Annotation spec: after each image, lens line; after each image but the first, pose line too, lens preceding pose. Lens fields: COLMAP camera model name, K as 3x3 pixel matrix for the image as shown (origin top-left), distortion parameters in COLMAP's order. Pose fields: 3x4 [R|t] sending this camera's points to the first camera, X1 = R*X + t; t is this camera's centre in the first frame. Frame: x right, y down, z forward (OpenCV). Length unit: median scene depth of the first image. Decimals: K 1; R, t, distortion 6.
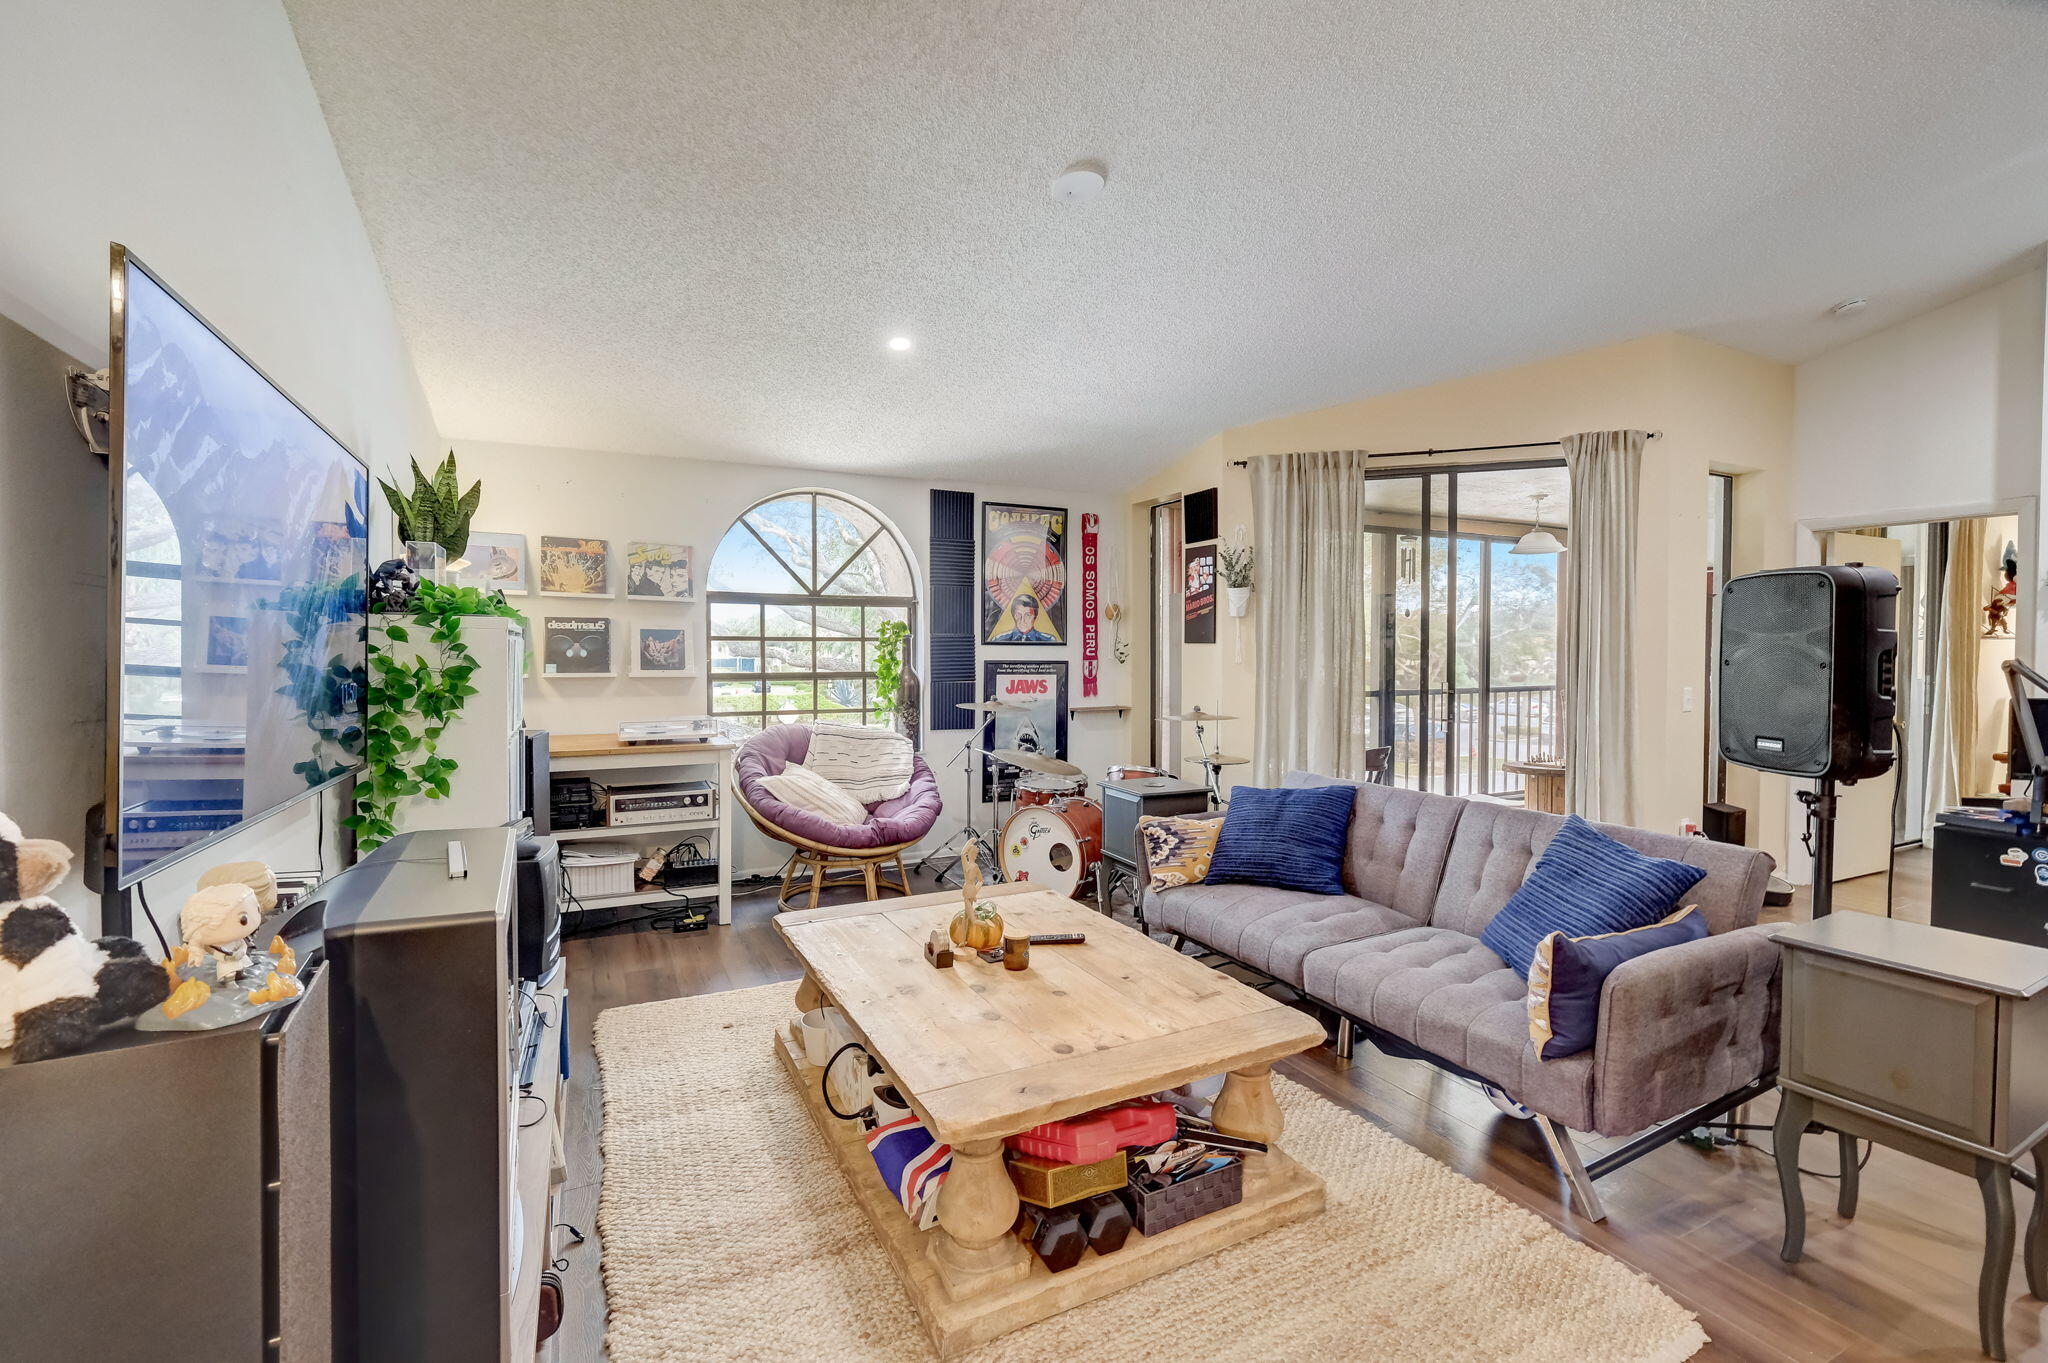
lens RADIAL K [[887.9, 0, 1023.6], [0, 887.9, 673.3], [0, 0, 1]] dist [-0.002246, -0.000635]
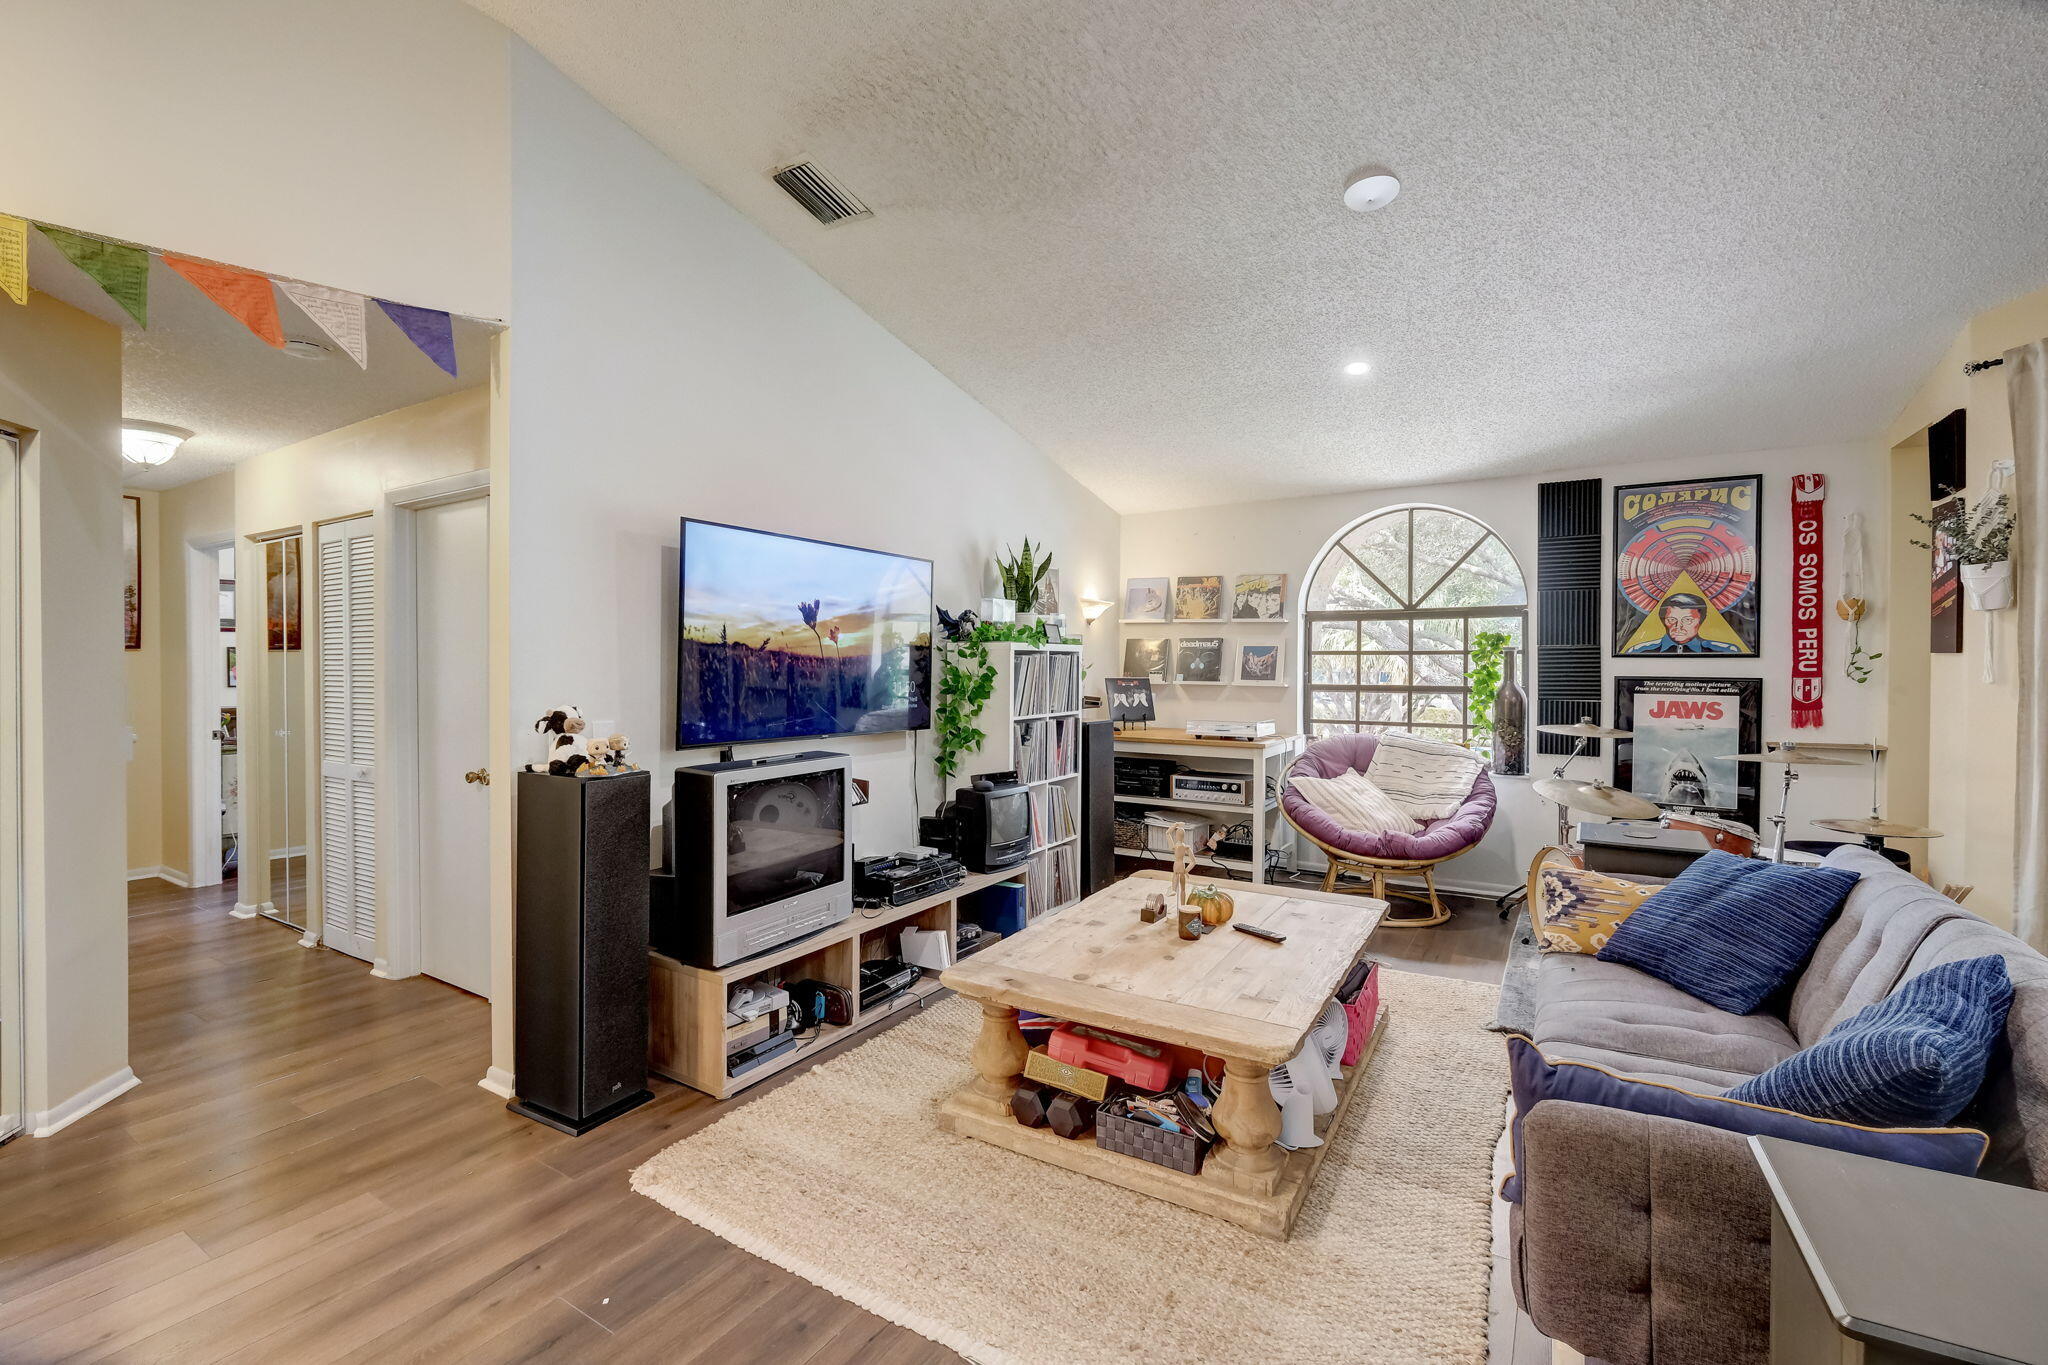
lens RADIAL K [[887.9, 0, 1020.9], [0, 887.9, 674.4], [0, 0, 1]] dist [-0.002246, -0.000635]
pose [[0.523853, 0.009606, -0.851755, 0.490852], [-0.022608, 0.999741, -0.002629, -0.001535], [0.851509, 0.020634, 0.523934, 0.116127]]
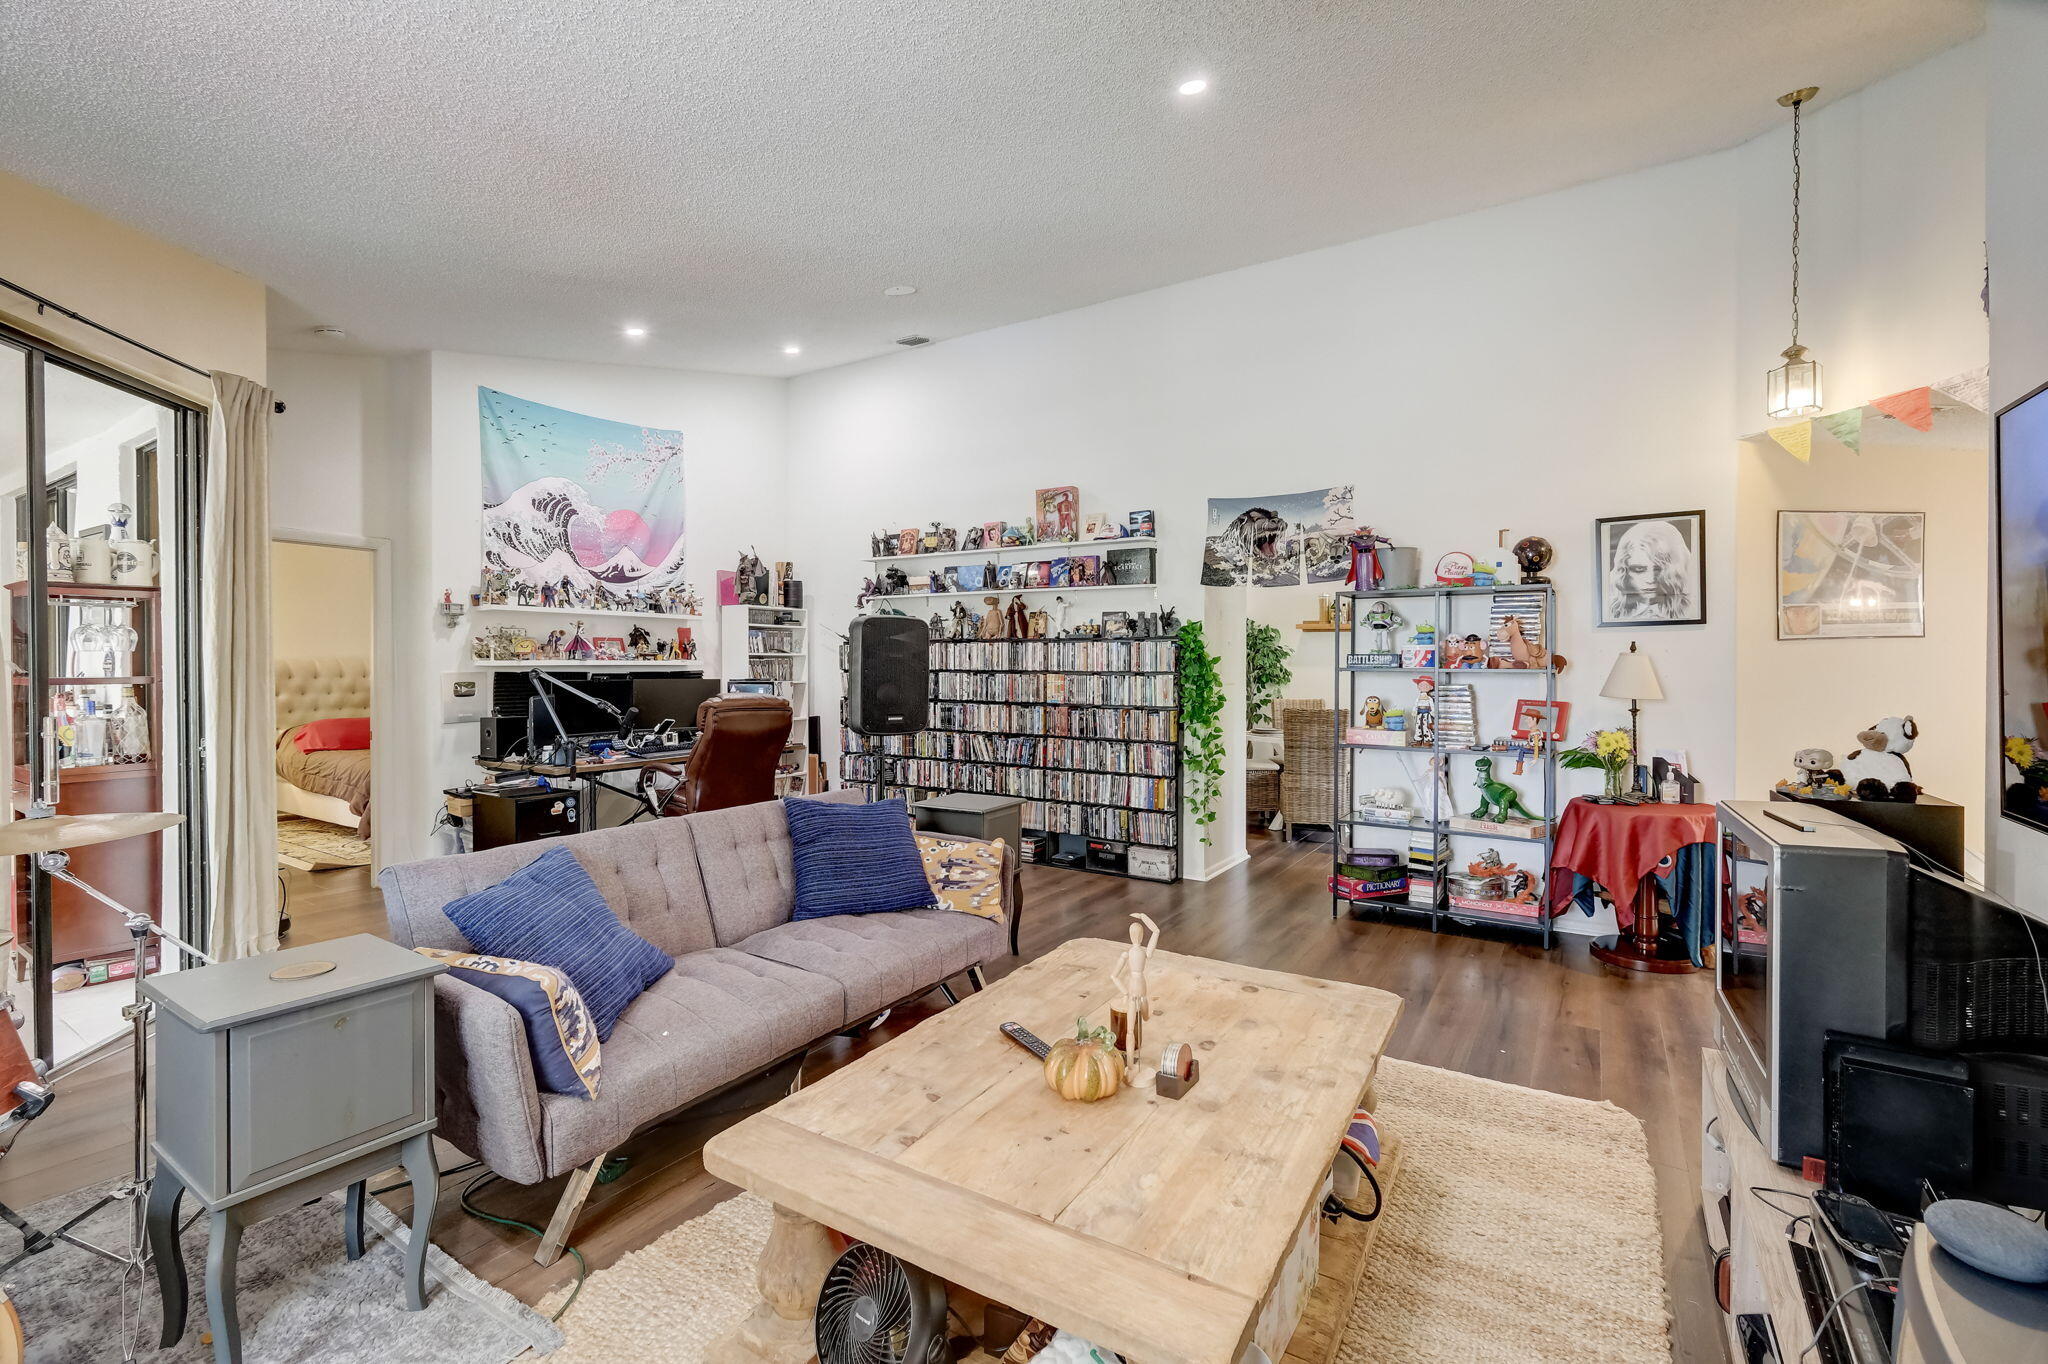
lens RADIAL K [[887.9, 0, 1022.7], [0, 887.9, 672.8], [0, 0, 1]] dist [-0.002246, -0.000635]
pose [[-0.522433, -0.009482, 0.852627, -0.378563], [0.020490, 0.999510, 0.023670, -0.021376], [-0.852434, 0.029836, -0.521983, 0.864139]]
